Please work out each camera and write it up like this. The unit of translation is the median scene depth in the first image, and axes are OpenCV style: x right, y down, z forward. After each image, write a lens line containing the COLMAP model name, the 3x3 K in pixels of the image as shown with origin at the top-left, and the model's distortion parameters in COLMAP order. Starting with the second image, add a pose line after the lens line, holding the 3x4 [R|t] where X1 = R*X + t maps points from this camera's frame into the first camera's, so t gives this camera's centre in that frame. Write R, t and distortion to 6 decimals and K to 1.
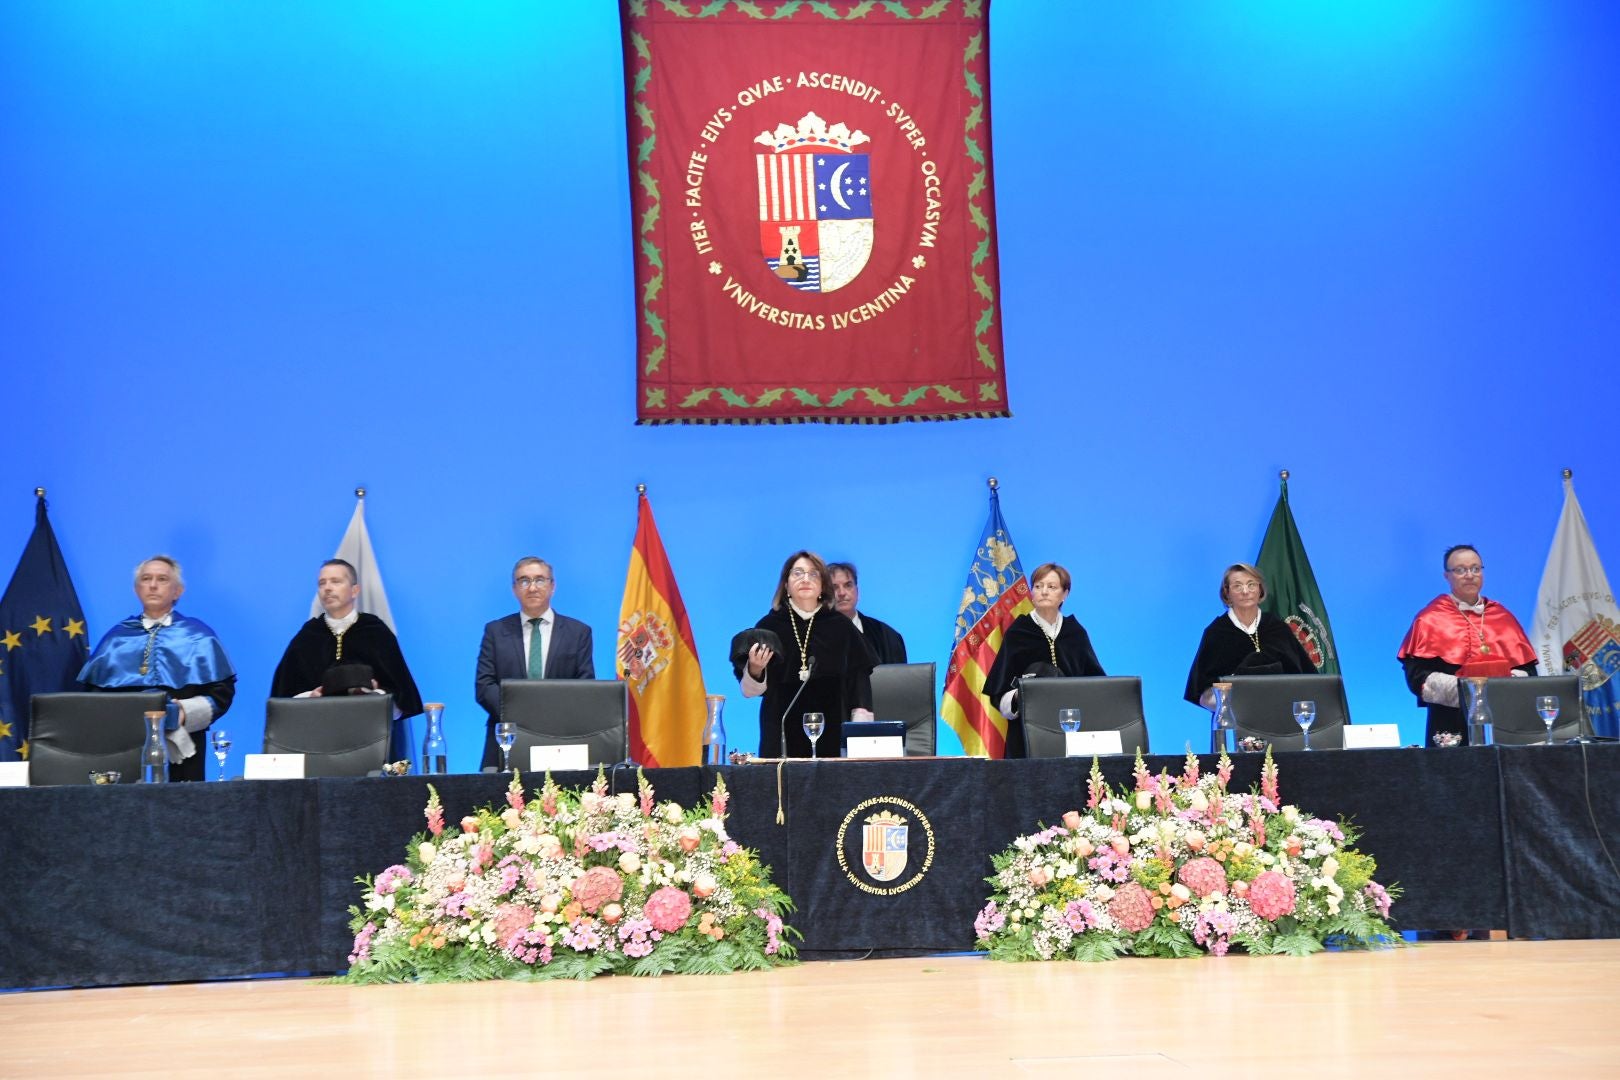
lens RADIAL K [[2112.5, 0, 813.3], [0, 2112.5, 580.9], [0, 0, 1]] dist [0.070743, 0.029983]
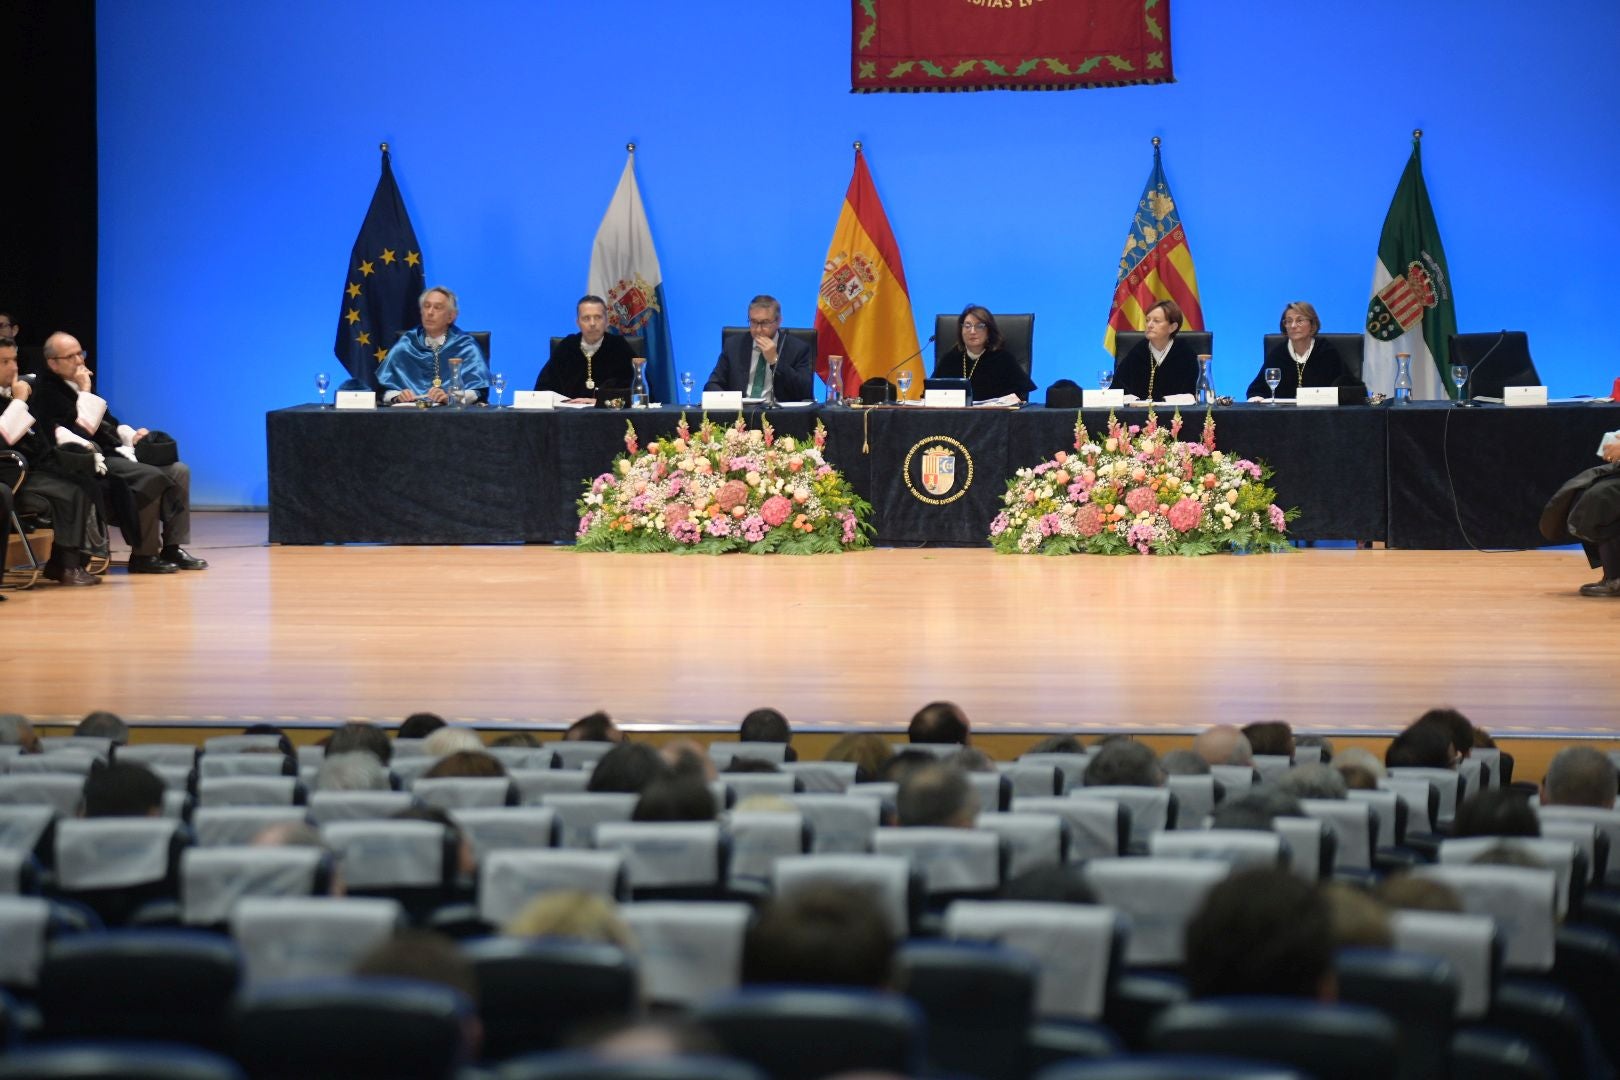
lens RADIAL K [[4828.3, 0, 873.2], [0, 4828.3, 540.9], [0, 0, 1]] dist [0.343652, 0.405920]
pose [[0.962836, 0.037183, -0.267515, 0.872380], [0.014147, 0.982175, 0.187436, -0.442031], [0.269716, -0.184254, 0.945147, -2.110762]]
